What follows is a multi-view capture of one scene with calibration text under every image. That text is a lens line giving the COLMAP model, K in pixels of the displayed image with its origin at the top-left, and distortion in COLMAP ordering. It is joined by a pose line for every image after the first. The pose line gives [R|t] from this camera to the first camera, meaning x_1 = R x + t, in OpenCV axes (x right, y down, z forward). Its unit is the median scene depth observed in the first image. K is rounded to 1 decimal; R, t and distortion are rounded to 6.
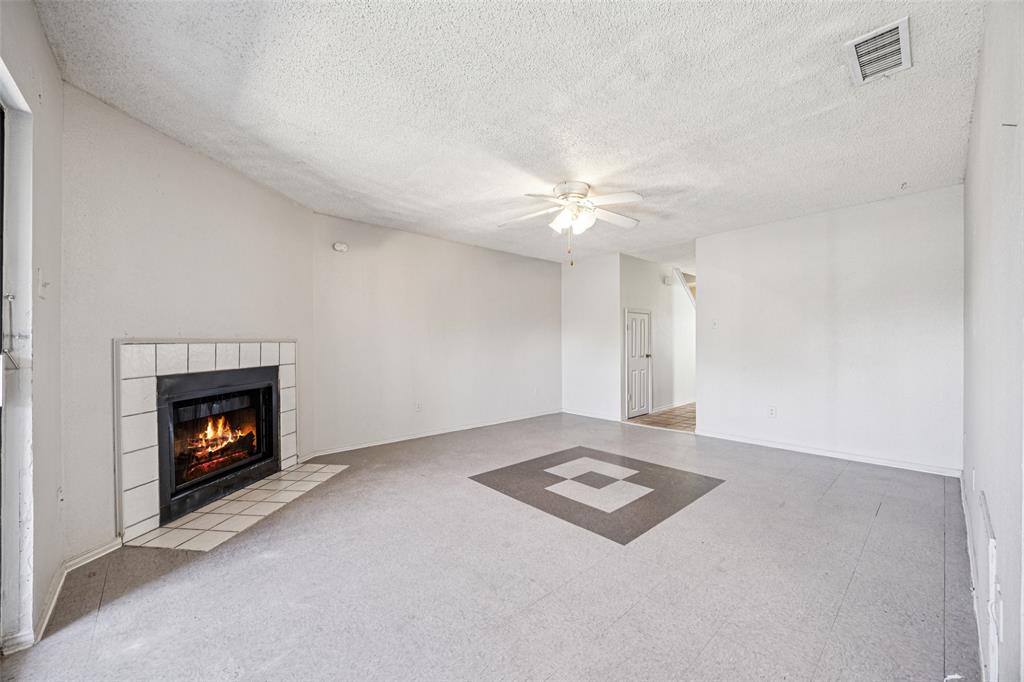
lens RADIAL K [[390.2, 0, 515.7], [0, 390.2, 341.3], [0, 0, 1]] dist [-0.003872, -0.000583]
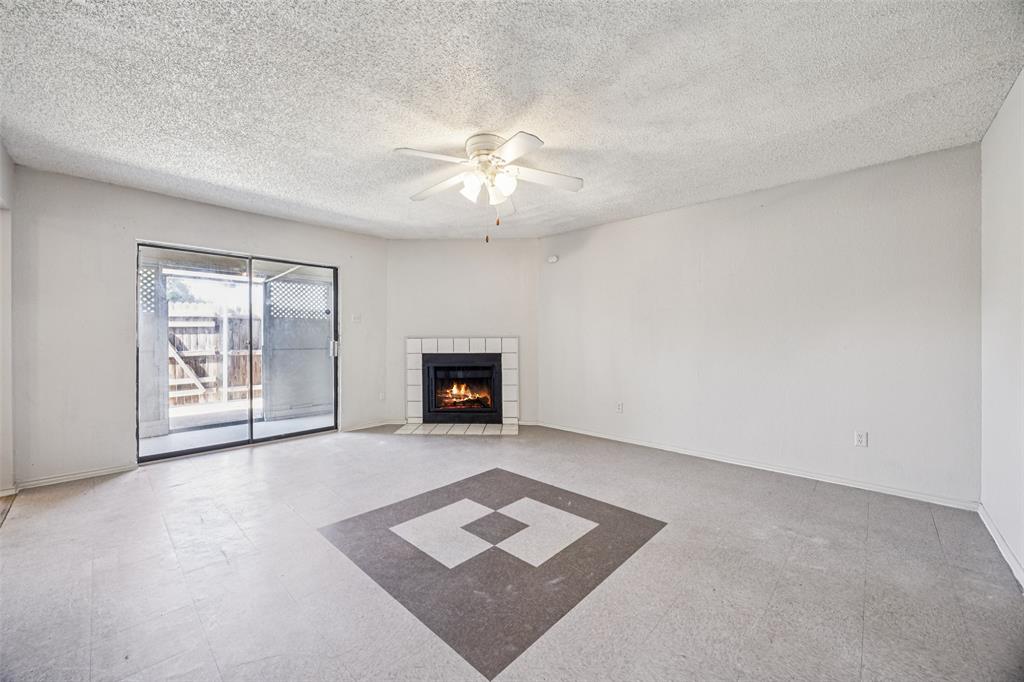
lens RADIAL K [[390.2, 0, 515.2], [0, 390.2, 337.5], [0, 0, 1]] dist [-0.003872, -0.000583]
pose [[0.078738, 0.000795, -0.996895, 0.973590], [0.001022, 0.999999, 0.000879, 0.000161], [0.996895, -0.001088, 0.078737, 1.024886]]
